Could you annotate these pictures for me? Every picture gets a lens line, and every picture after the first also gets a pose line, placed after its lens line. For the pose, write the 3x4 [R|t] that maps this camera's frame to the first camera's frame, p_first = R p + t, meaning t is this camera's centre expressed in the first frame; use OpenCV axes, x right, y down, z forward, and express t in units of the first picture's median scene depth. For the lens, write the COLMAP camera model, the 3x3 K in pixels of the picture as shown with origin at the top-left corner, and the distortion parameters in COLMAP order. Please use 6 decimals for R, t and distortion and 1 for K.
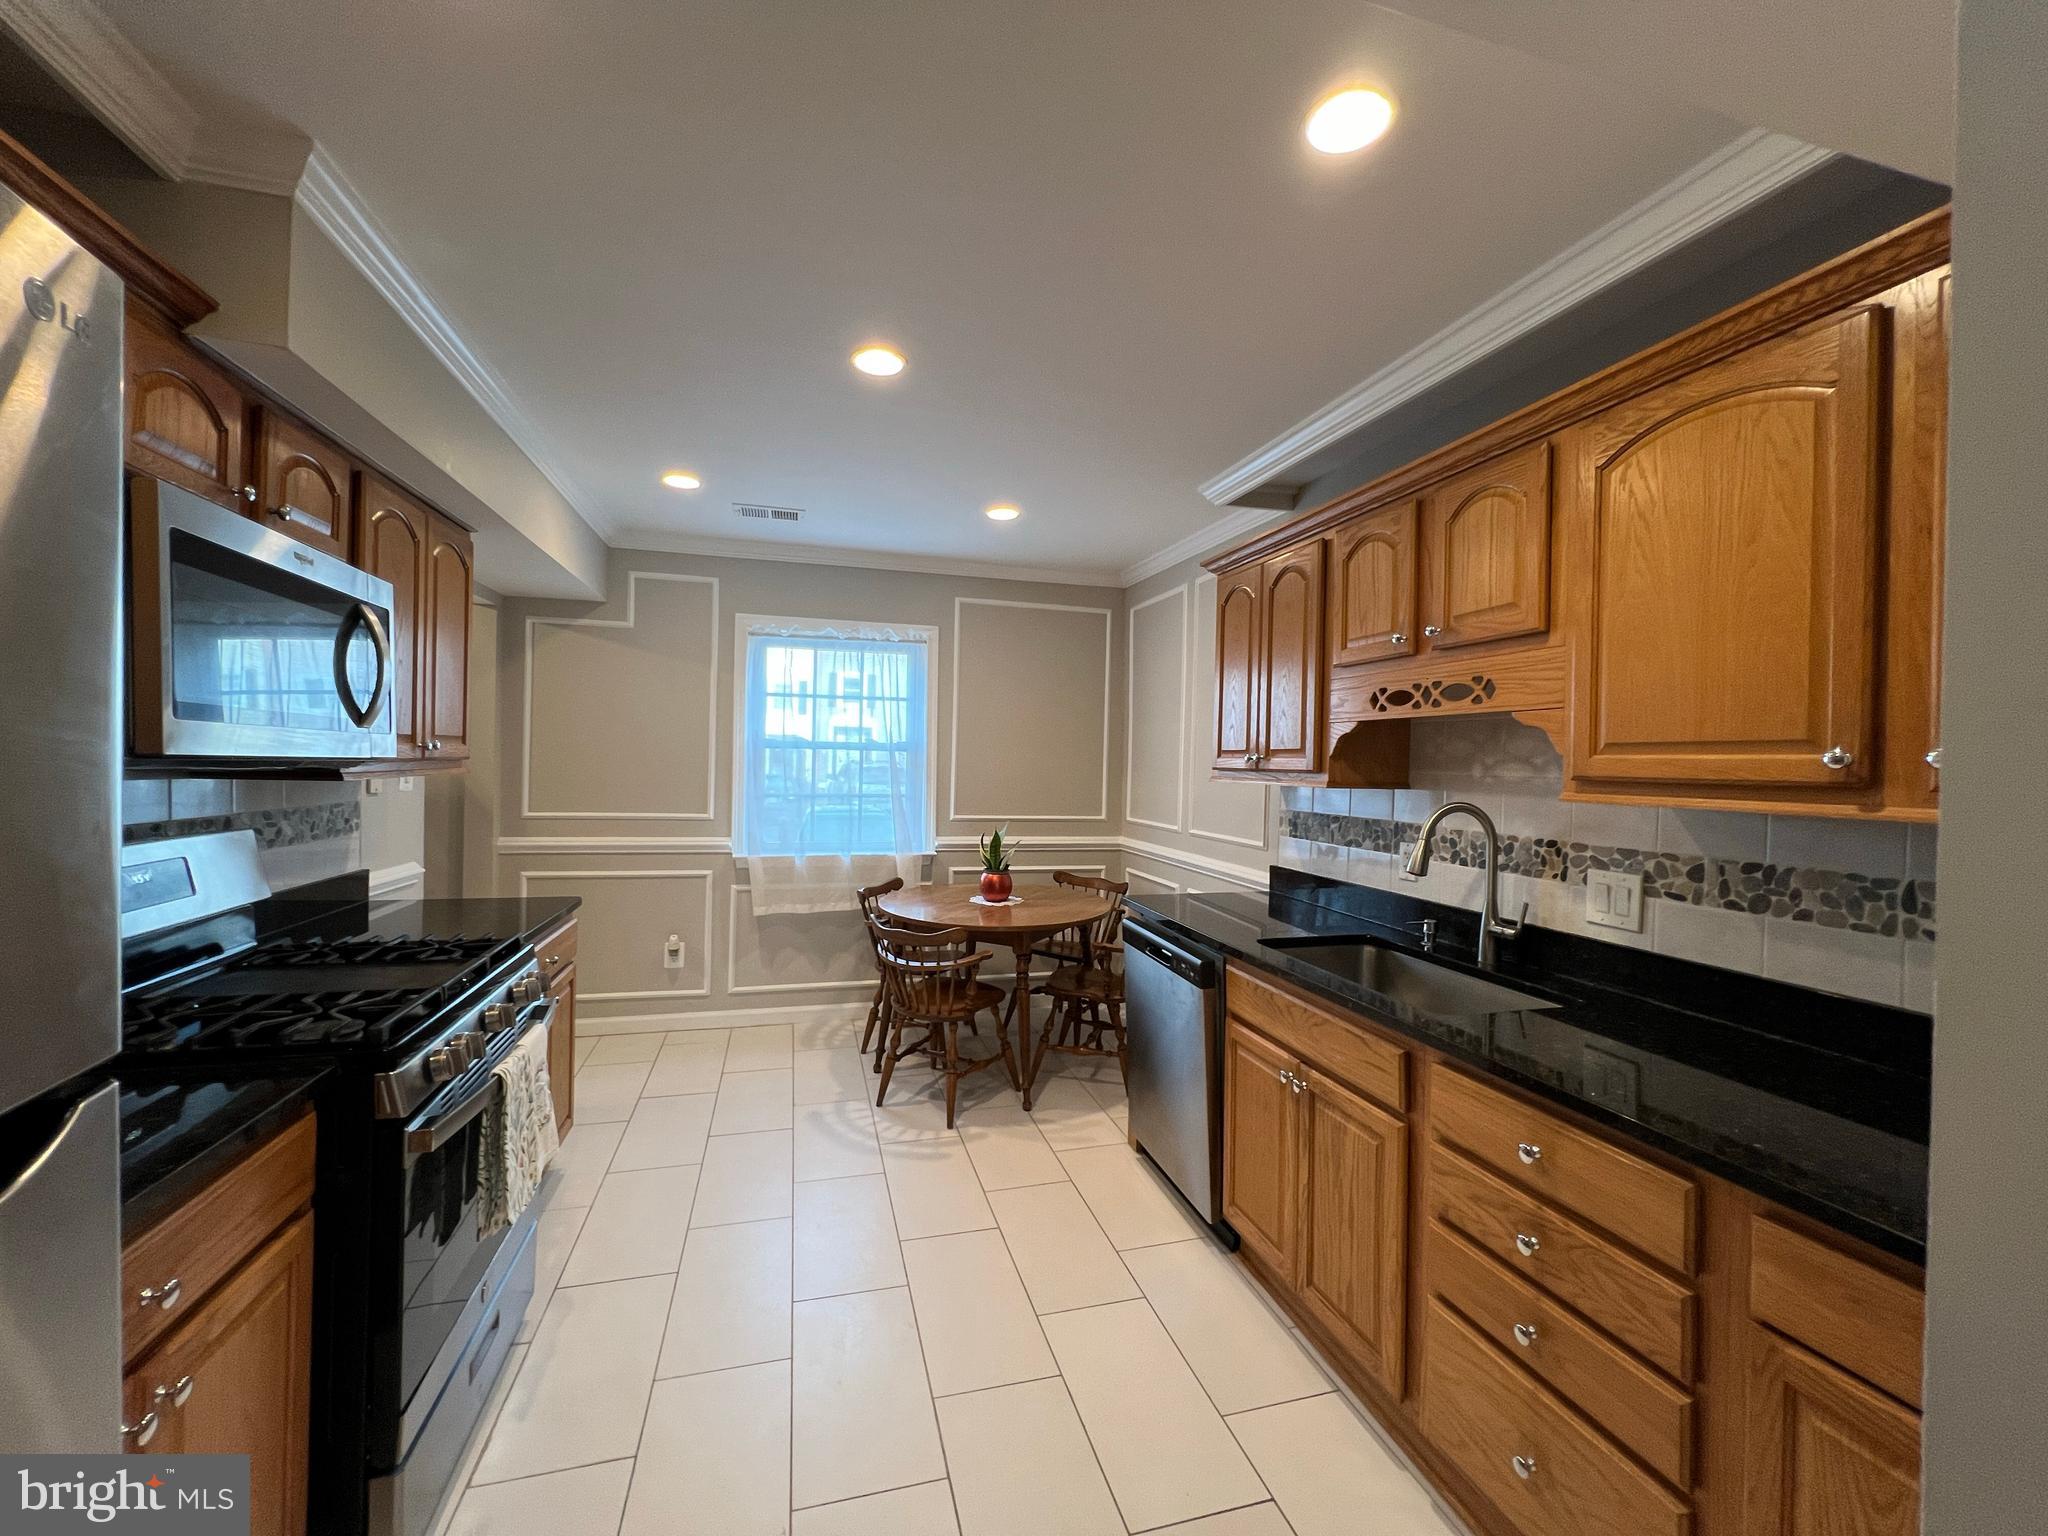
lens RADIAL K [[819.9, 0, 1021.6], [0, 819.9, 764.2], [0, 0, 1]] dist [-0.002017, 0.000619]
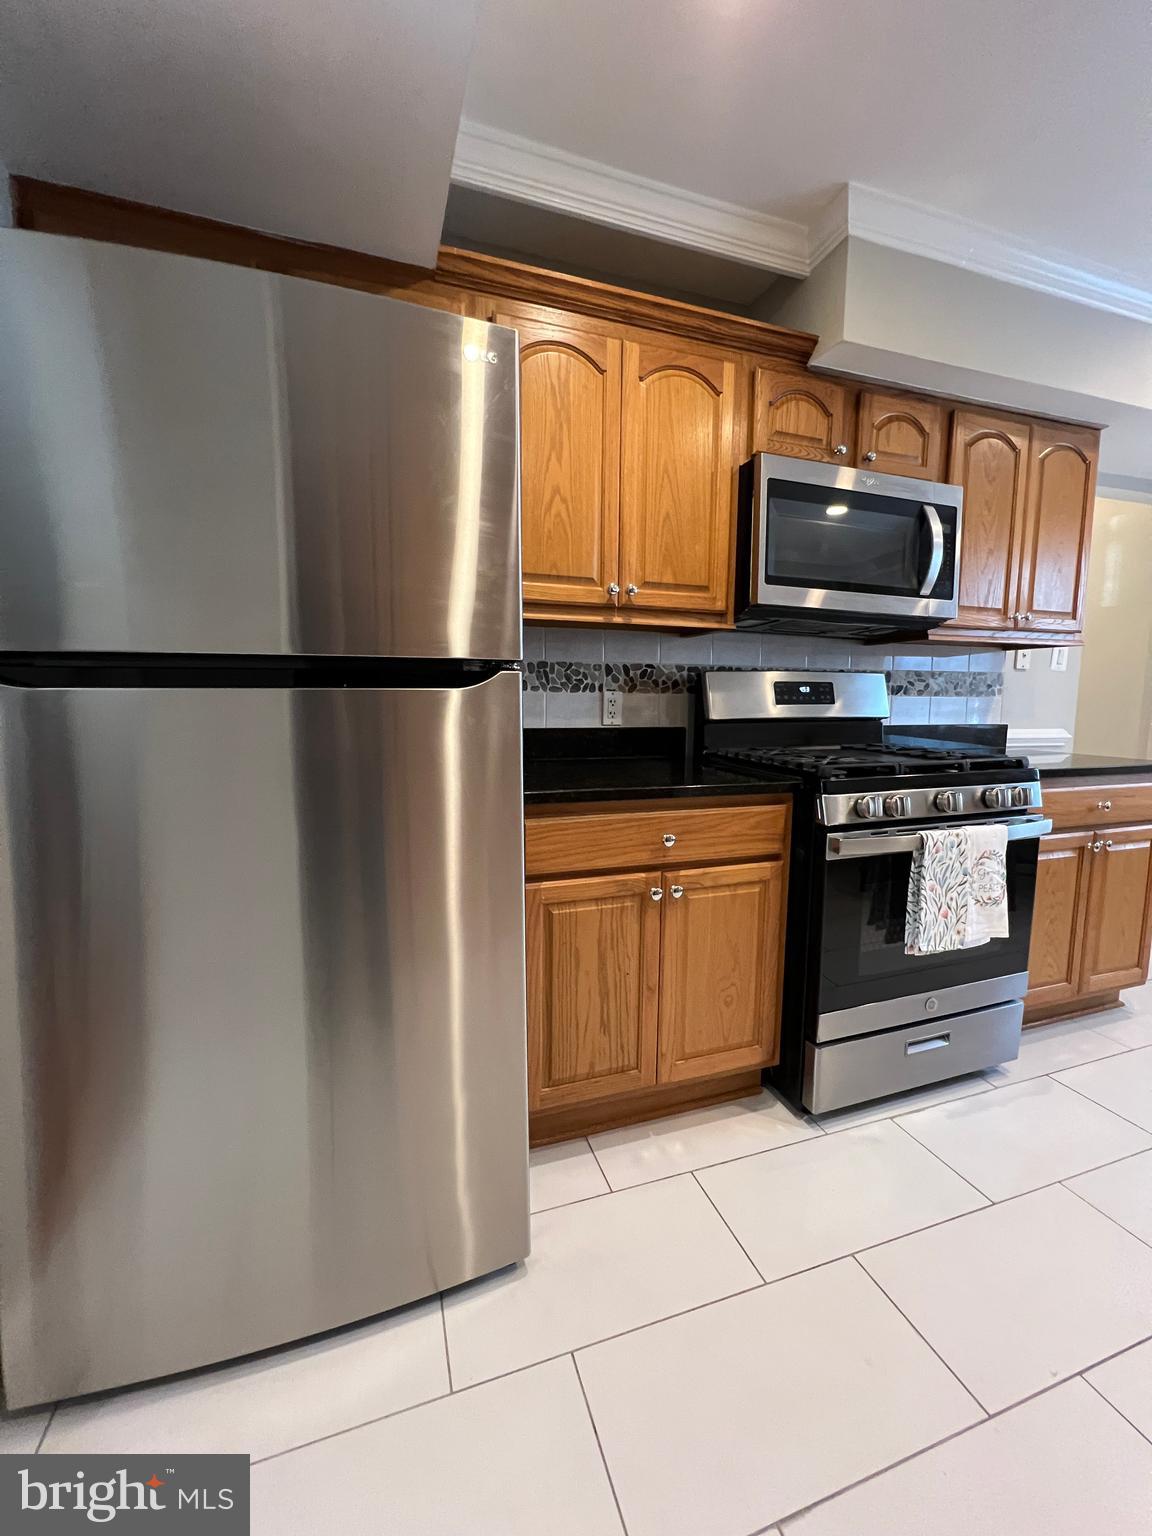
lens RADIAL K [[615.0, 0, 577.3], [0, 615.0, 765.1], [0, 0, 1]] dist [-0.002017, 0.000619]
pose [[0.054096, 0.090656, -0.994412, 0.193757], [-0.010557, 0.995866, 0.090214, 0.121901], [0.998480, 0.005618, 0.054829, 0.261847]]
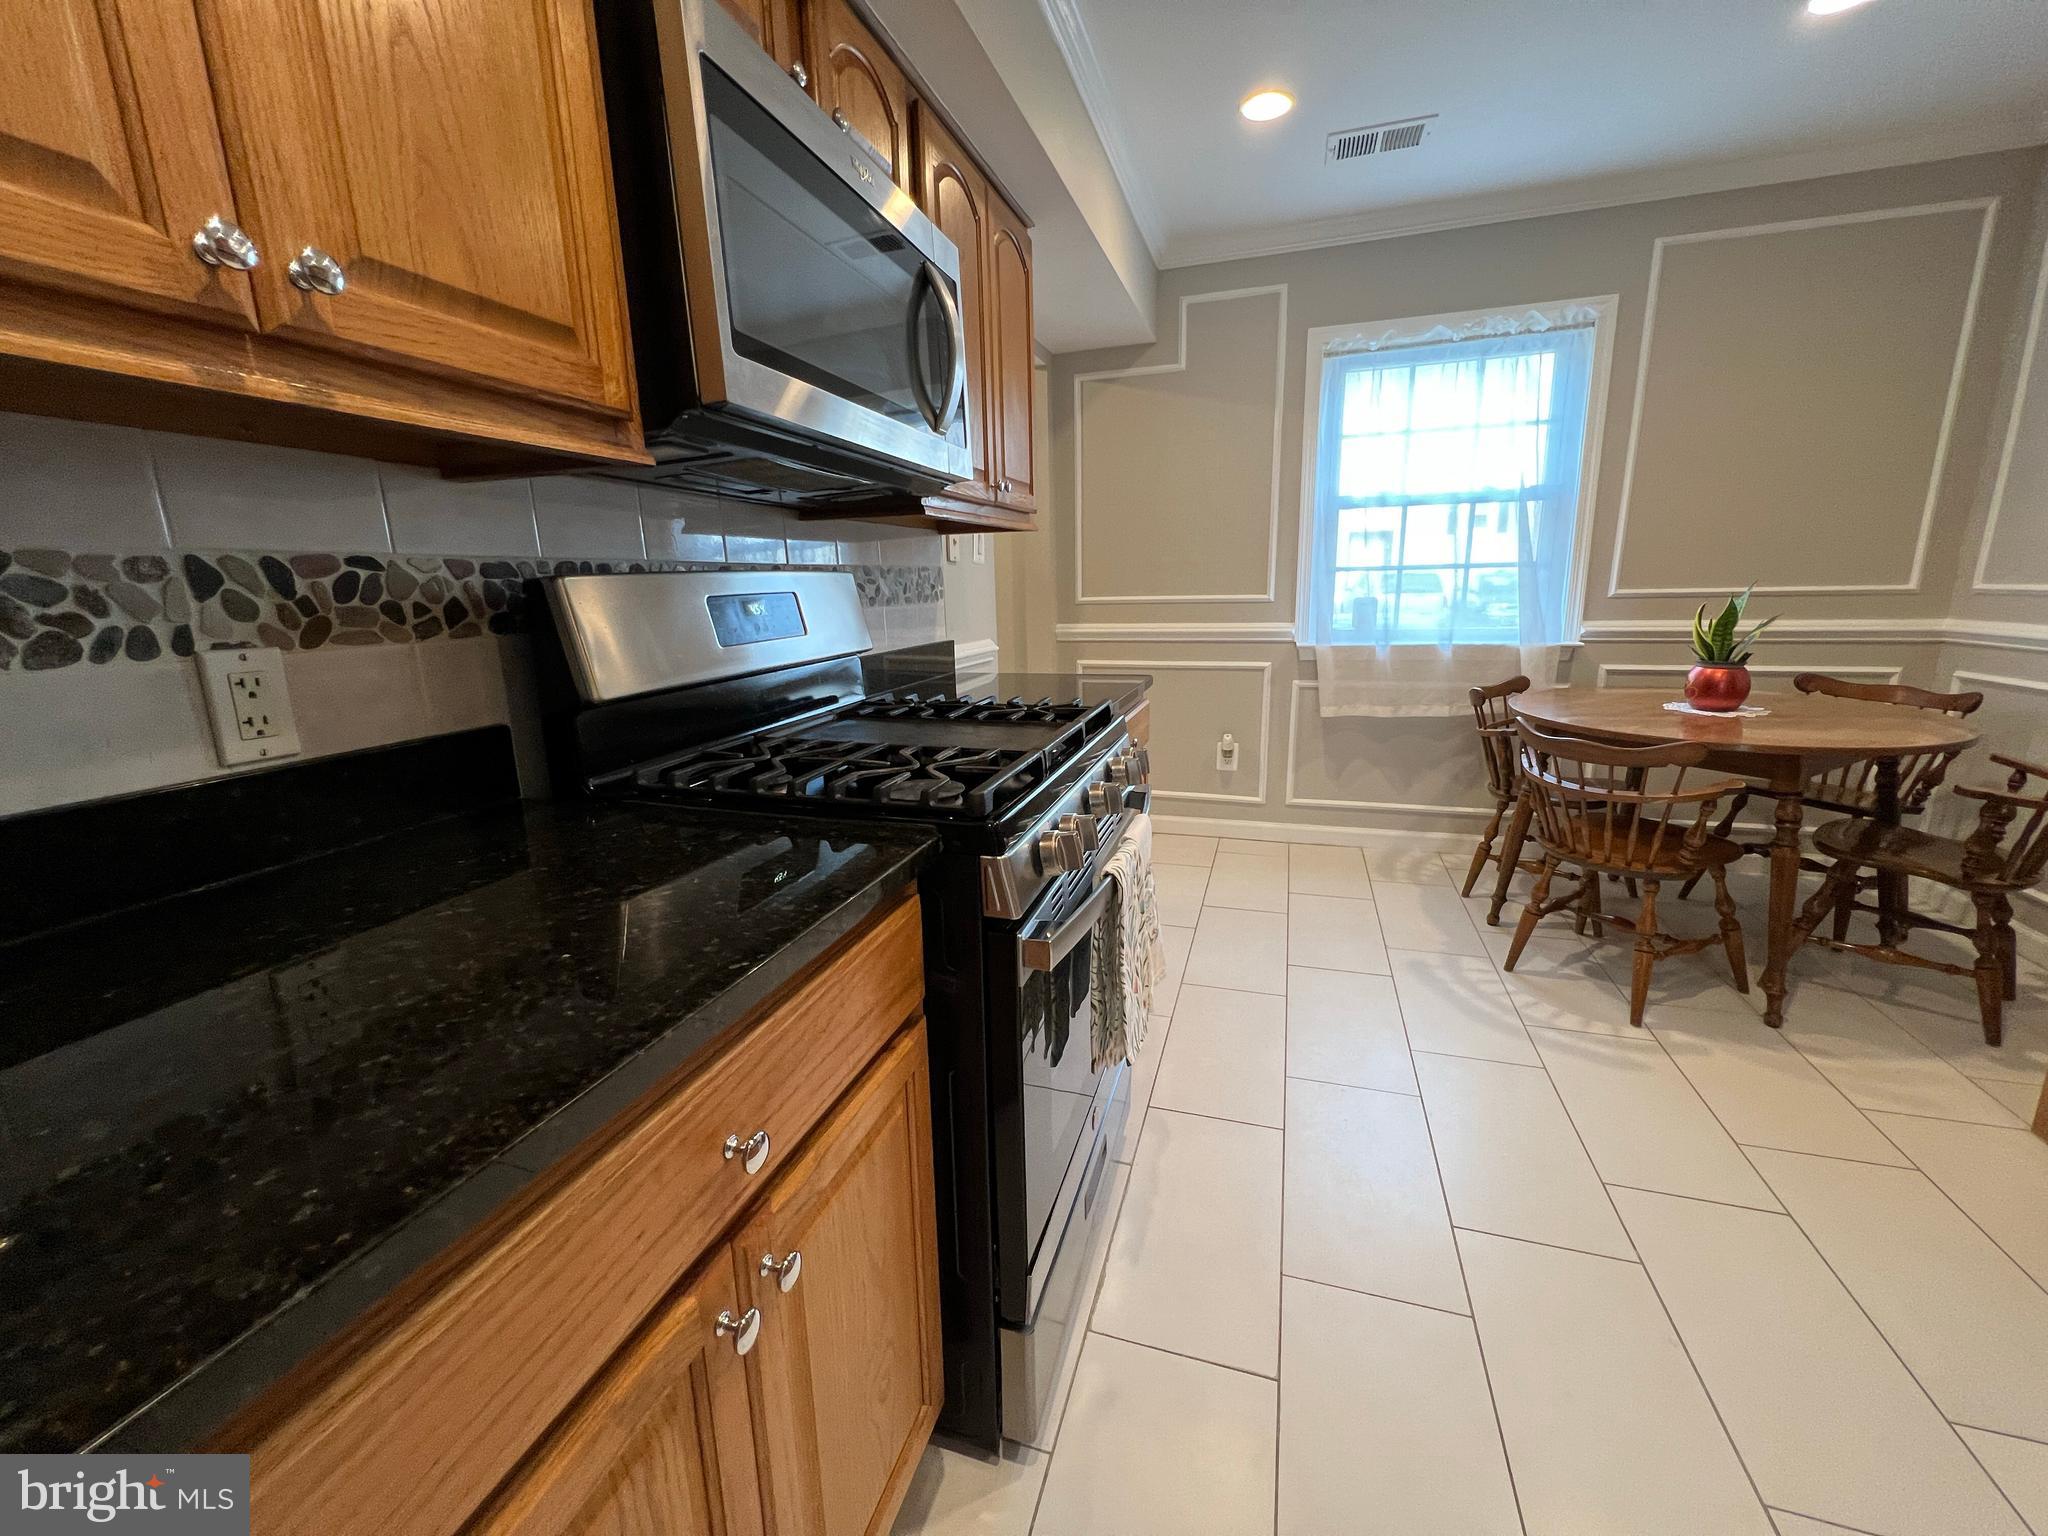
lens RADIAL K [[819.9, 0, 1021.0], [0, 819.9, 764.5], [0, 0, 1]] dist [-0.002017, 0.000619]
pose [[0.833439, 0.078798, -0.546965, -0.207417], [0.040315, 0.978474, 0.202393, 0.086975], [0.551139, -0.190733, 0.812321, 0.250808]]
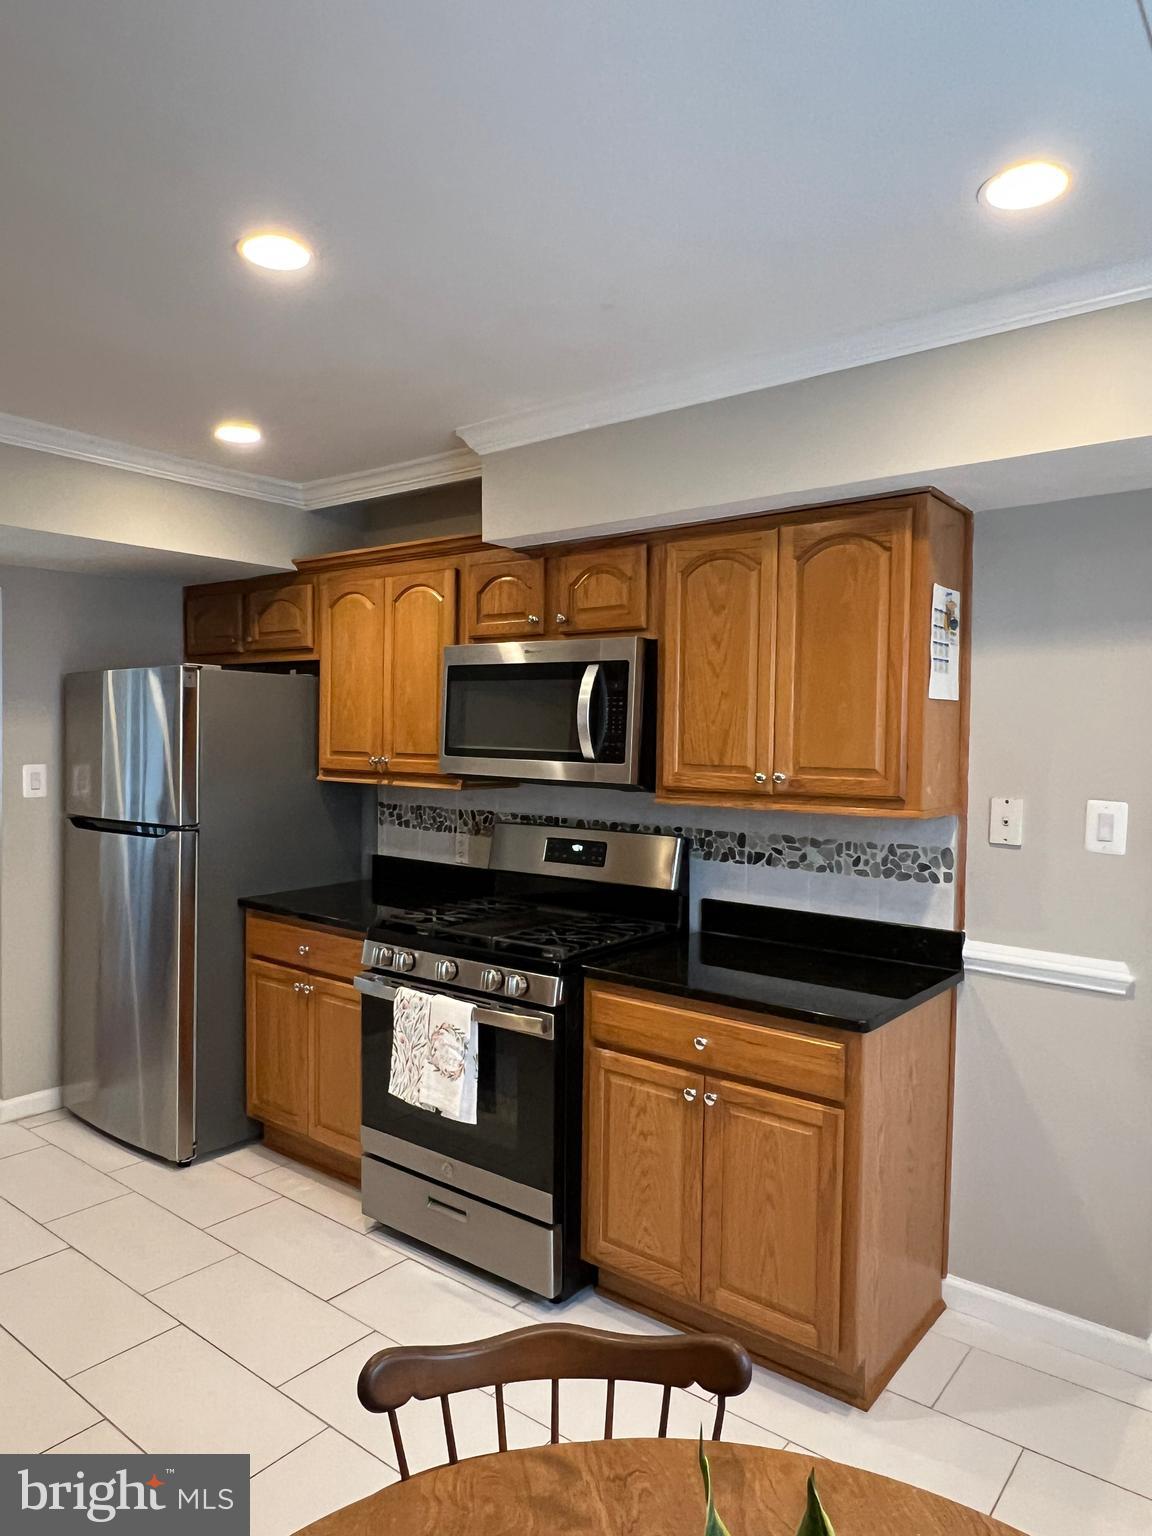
lens RADIAL K [[1015.1, 0, 560.3], [0, 1015.1, 771.7], [0, 0, 1]] dist [0.009594, 0.000943]
pose [[-0.815060, -0.011807, -0.579256, 0.129017], [-0.035113, 0.998961, 0.029045, -0.053268], [0.578311, 0.044013, -0.814628, 1.745598]]
